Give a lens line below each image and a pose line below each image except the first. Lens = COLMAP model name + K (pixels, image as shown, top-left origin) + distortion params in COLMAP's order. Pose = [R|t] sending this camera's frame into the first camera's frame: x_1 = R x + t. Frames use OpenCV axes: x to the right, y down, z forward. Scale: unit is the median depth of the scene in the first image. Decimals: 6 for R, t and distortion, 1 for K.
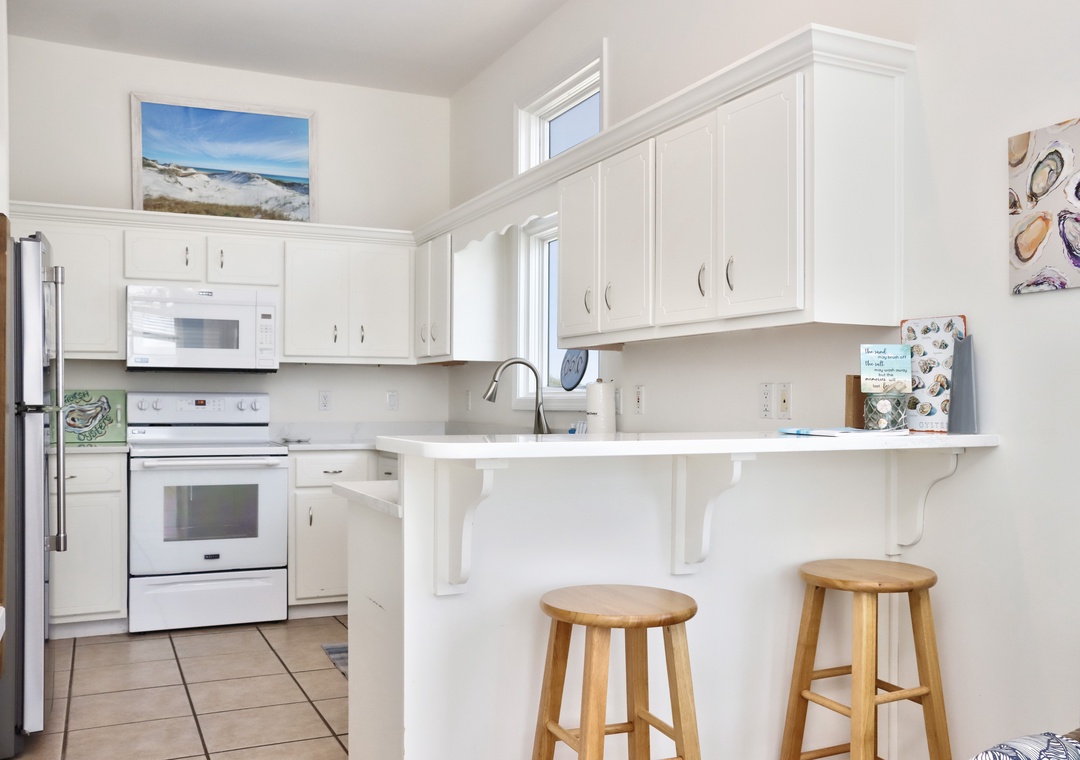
lens RADIAL K [[964.7, 0, 541.5], [0, 964.7, 401.2], [0, 0, 1]] dist [-0.097256, 0.154423]
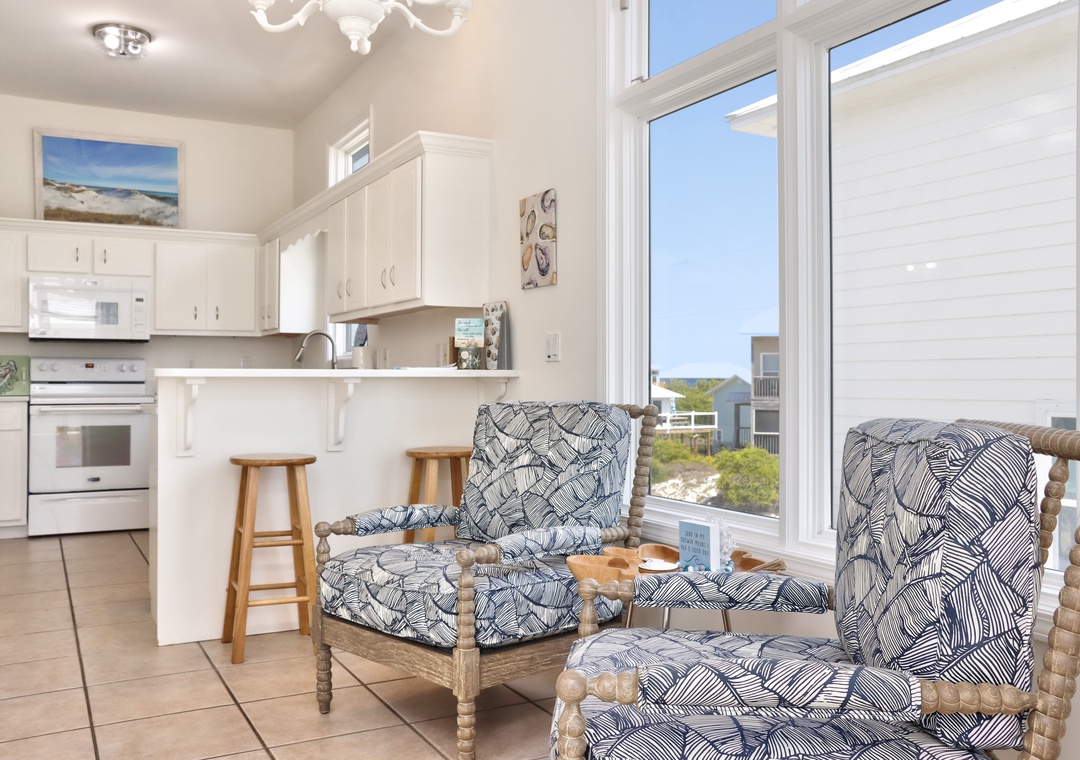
lens RADIAL K [[954.4, 0, 541.8], [0, 954.4, 360.4], [0, 0, 1]] dist [-0.087172, 0.162871]
pose [[0.998325, -0.005201, 0.057624, 0.207353], [0.006258, 0.999815, -0.018177, 0.024192], [-0.057519, 0.018507, 0.998173, -0.362537]]
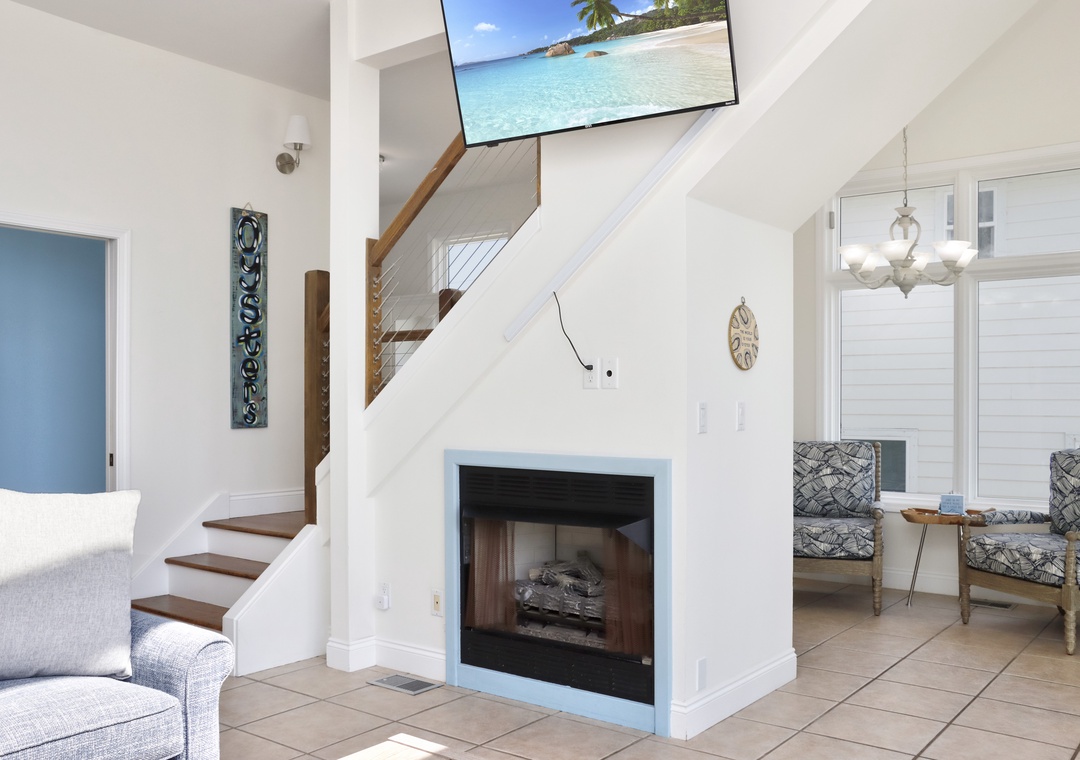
lens RADIAL K [[964.7, 0, 541.5], [0, 964.7, 401.2], [0, 0, 1]] dist [-0.097256, 0.154423]
pose [[0.888728, -0.005612, 0.458401, -0.682804], [0.003353, 0.999978, 0.005743, -0.021694], [-0.458423, -0.003567, 0.888727, -0.668821]]
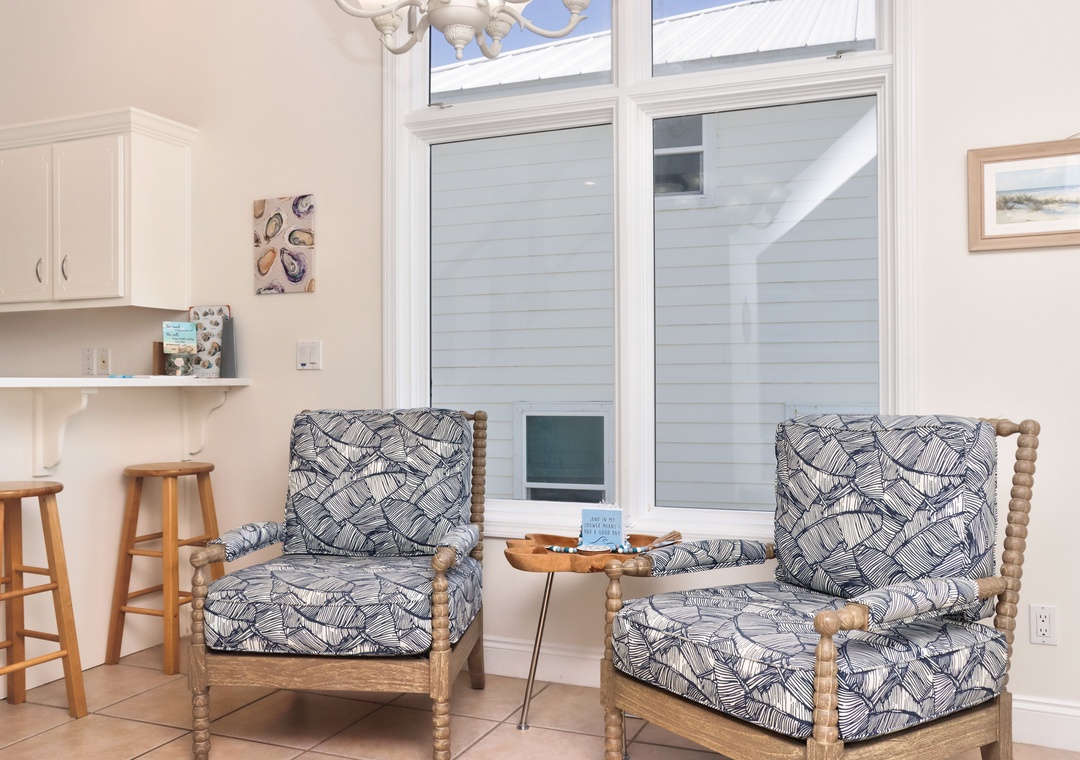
lens RADIAL K [[938.2, 0, 540.0], [0, 938.2, 380.0], [0, 0, 1]] dist [-0.079014, 0.123638]
pose [[0.744656, -0.007675, 0.667404, -0.110832], [0.009313, 0.999956, 0.001109, 0.020093], [-0.667383, 0.005390, 0.744695, -0.268282]]
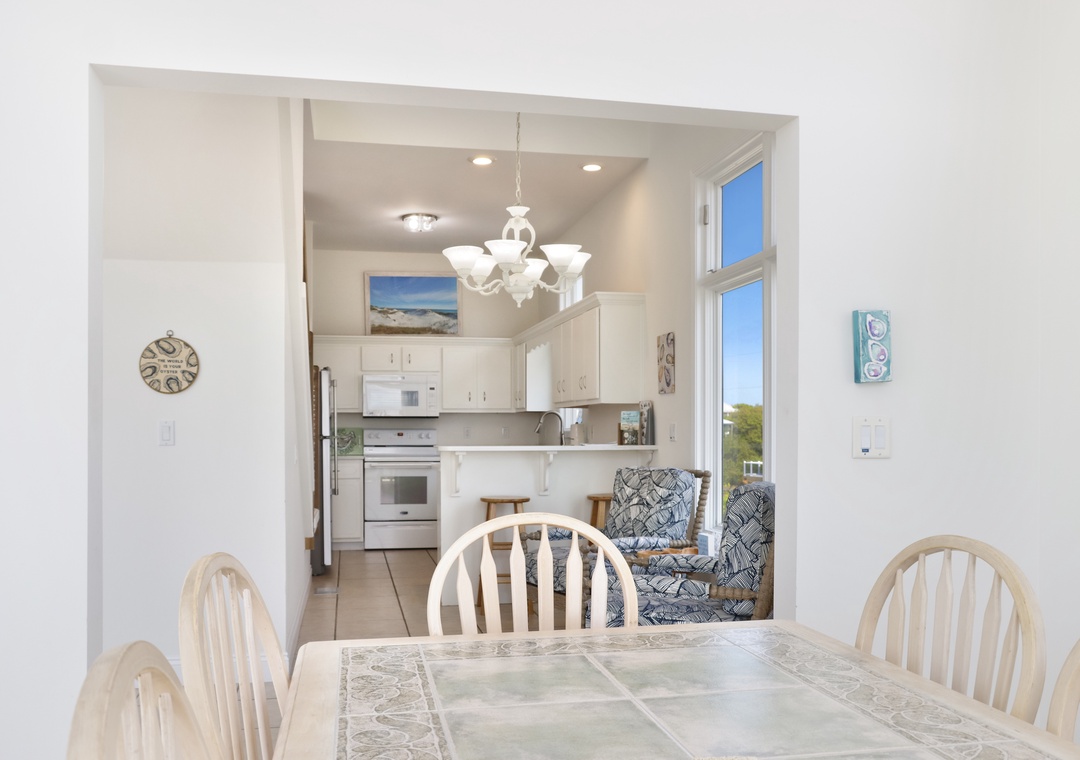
lens RADIAL K [[950.2, 0, 542.5], [0, 950.2, 424.9], [0, 0, 1]] dist [-0.082638, 0.151419]
pose [[0.972819, -0.007720, -0.231438, 0.386285], [0.006490, 0.999960, -0.006074, -0.004305], [0.231476, 0.004407, 0.972831, -0.836528]]
